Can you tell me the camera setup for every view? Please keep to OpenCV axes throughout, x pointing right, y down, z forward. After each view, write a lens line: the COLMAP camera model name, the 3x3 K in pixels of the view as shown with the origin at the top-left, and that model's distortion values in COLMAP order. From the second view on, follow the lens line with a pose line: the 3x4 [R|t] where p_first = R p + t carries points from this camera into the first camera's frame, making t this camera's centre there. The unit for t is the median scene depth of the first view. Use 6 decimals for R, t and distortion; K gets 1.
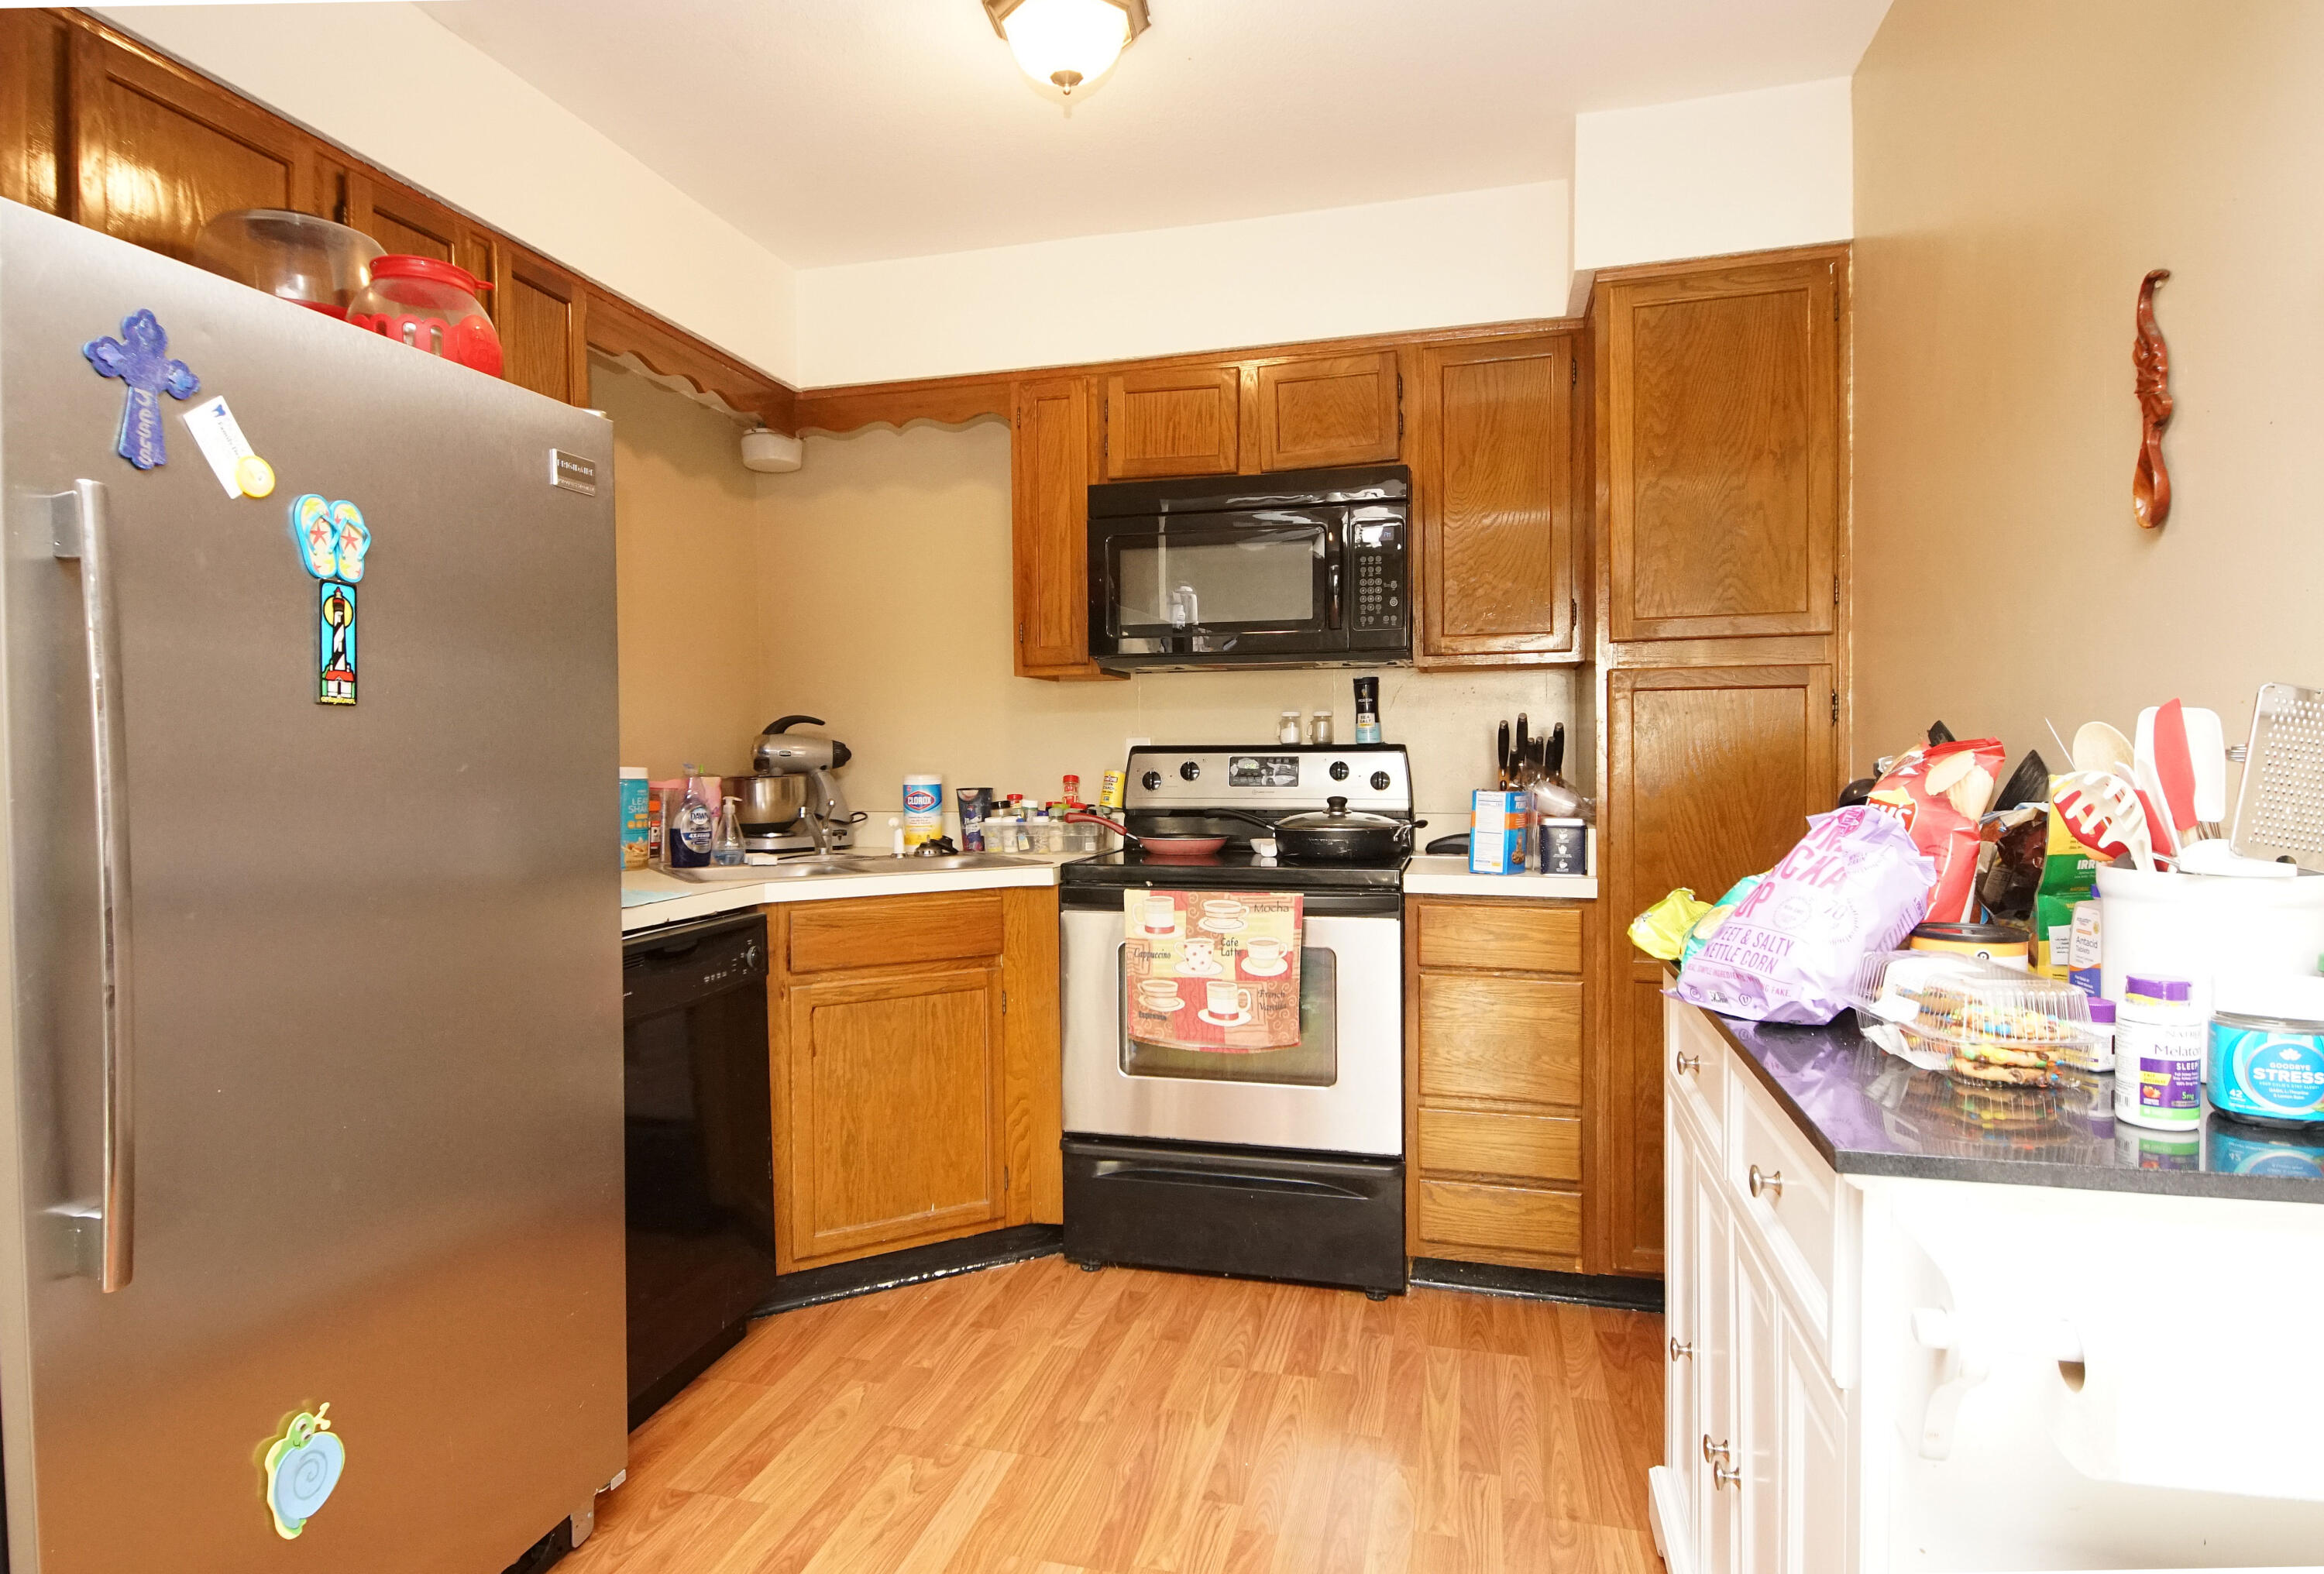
lens RADIAL K [[1299.6, 0, 1127.0], [0, 1299.6, 778.0], [0, 0, 1]] dist [0.043289, 0.000076]
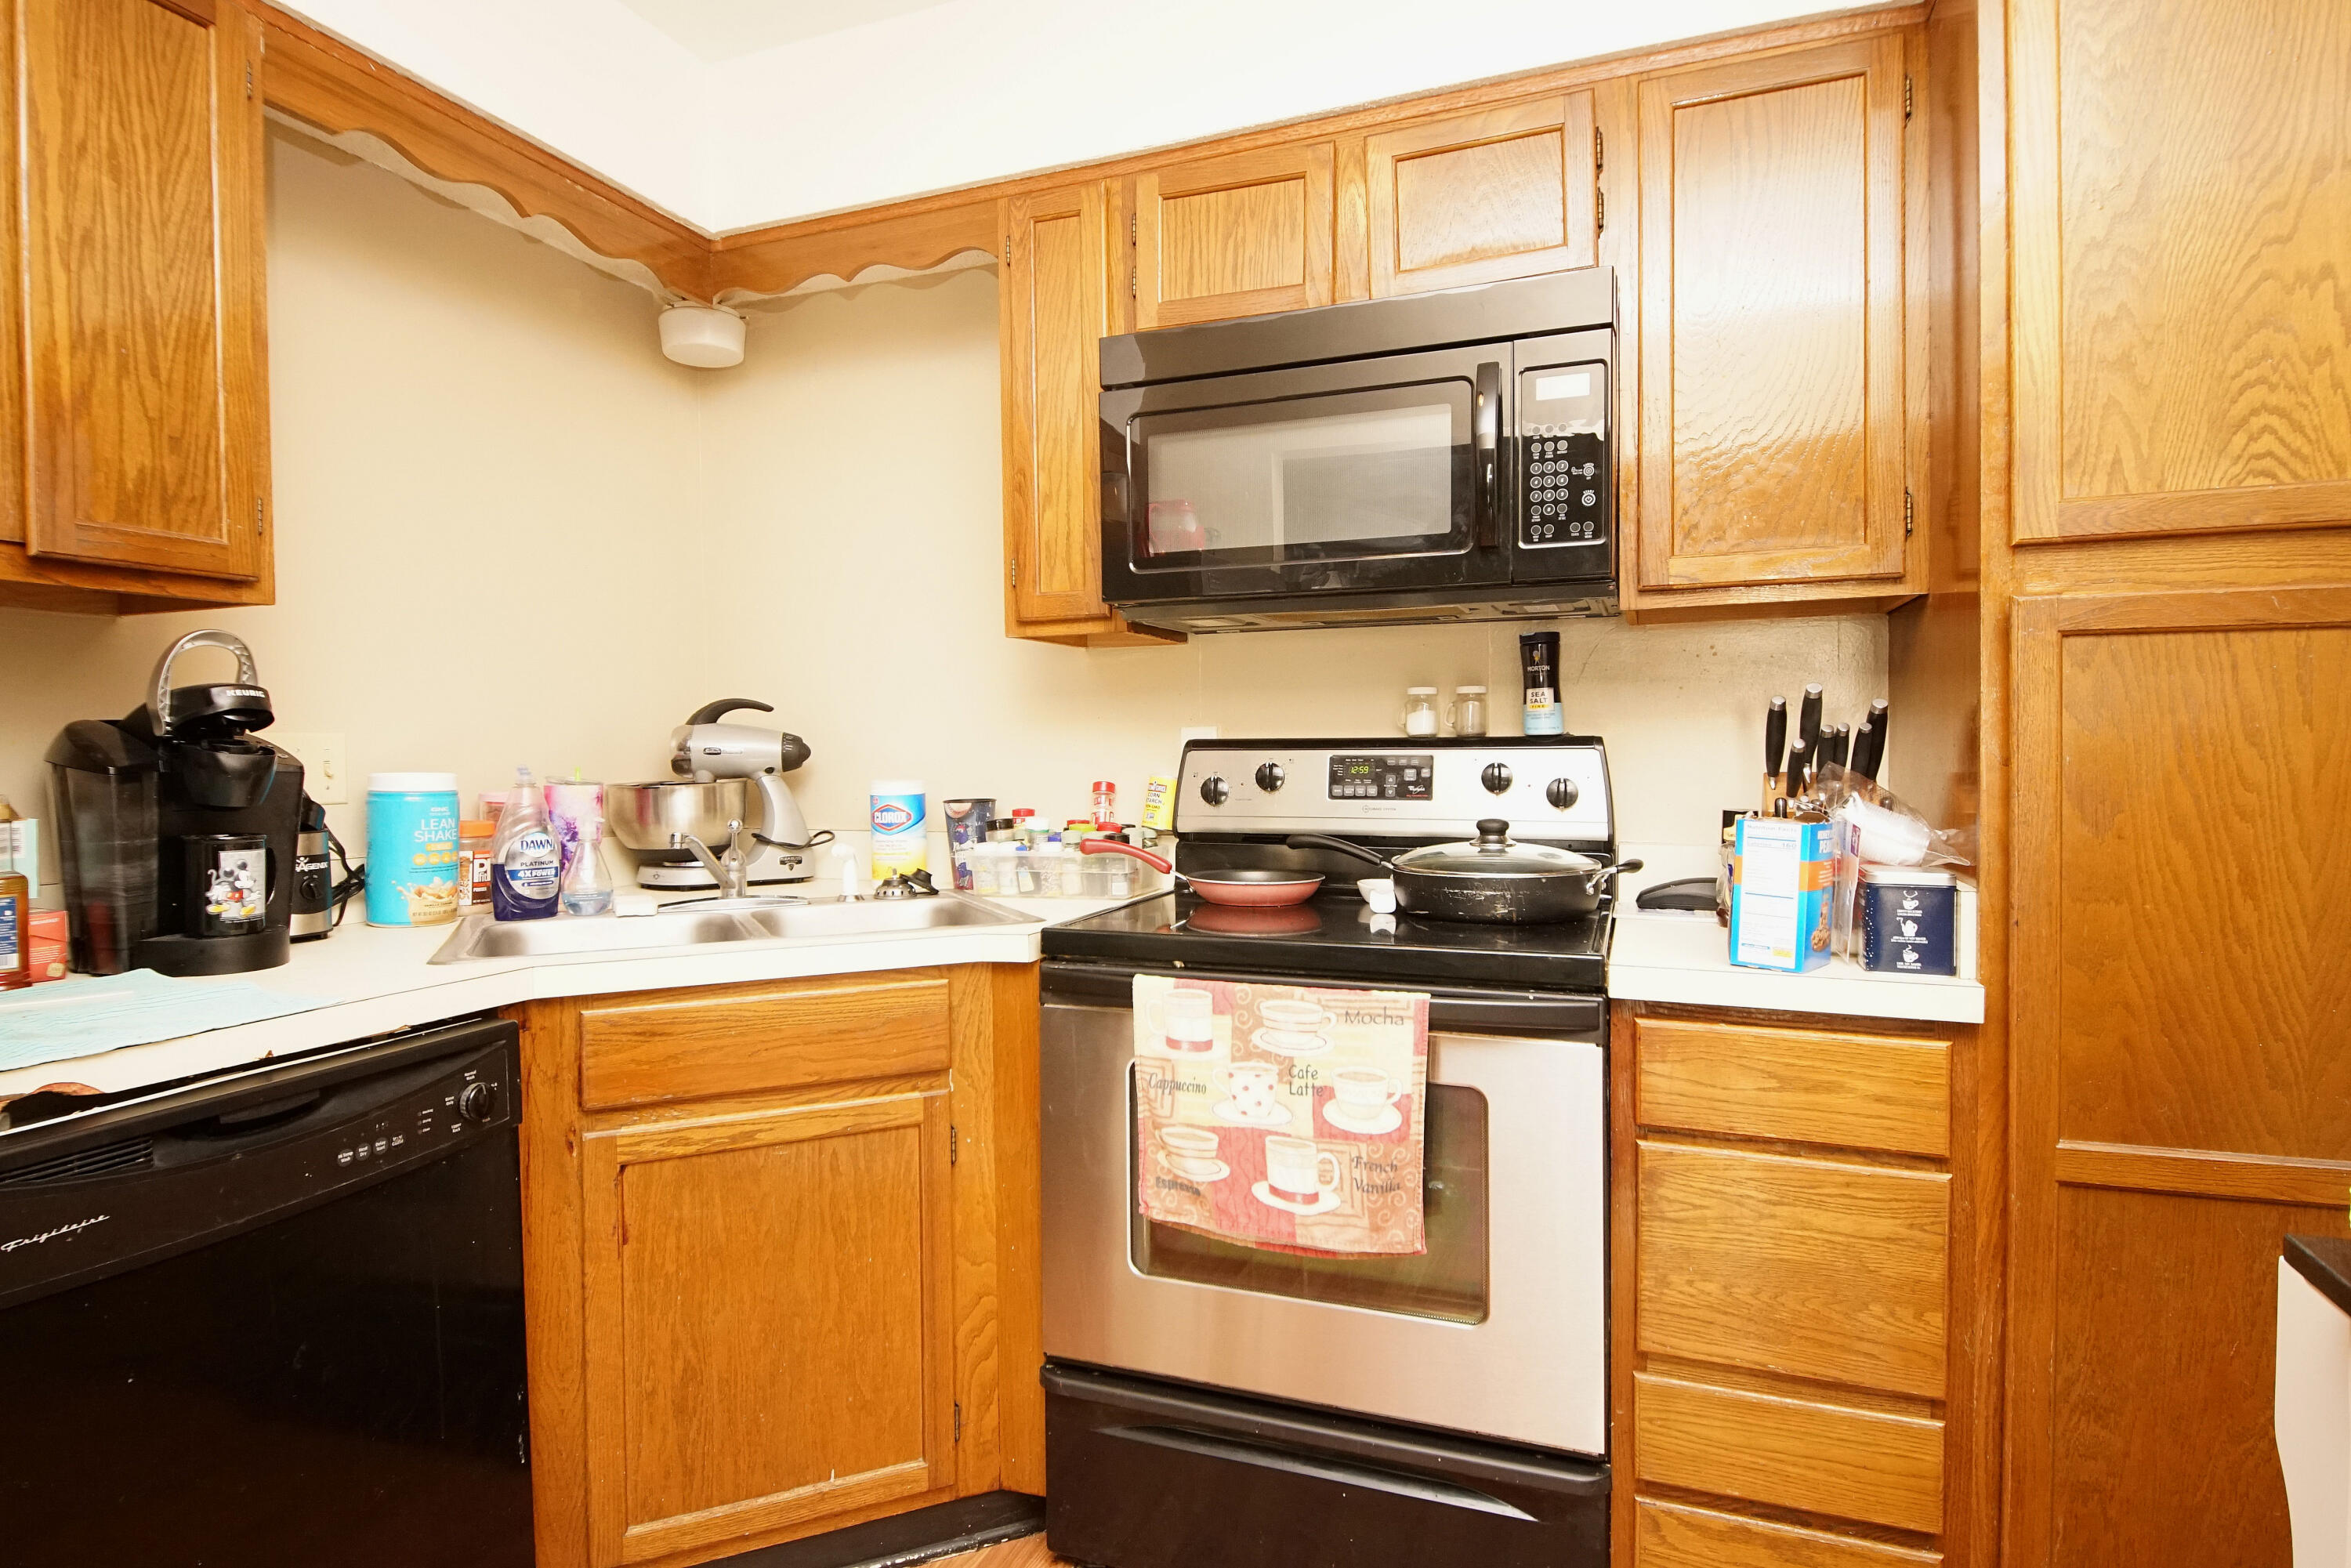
lens RADIAL K [[1263.1, 0, 1155.6], [0, 1263.1, 772.8], [0, 0, 1]] dist [0.039686, -0.036076]
pose [[0.993854, 0.000392, -0.110695, 0.071780], [0.000149, 0.999988, 0.004879, -0.012209], [0.110695, -0.004866, 0.993842, 0.397941]]
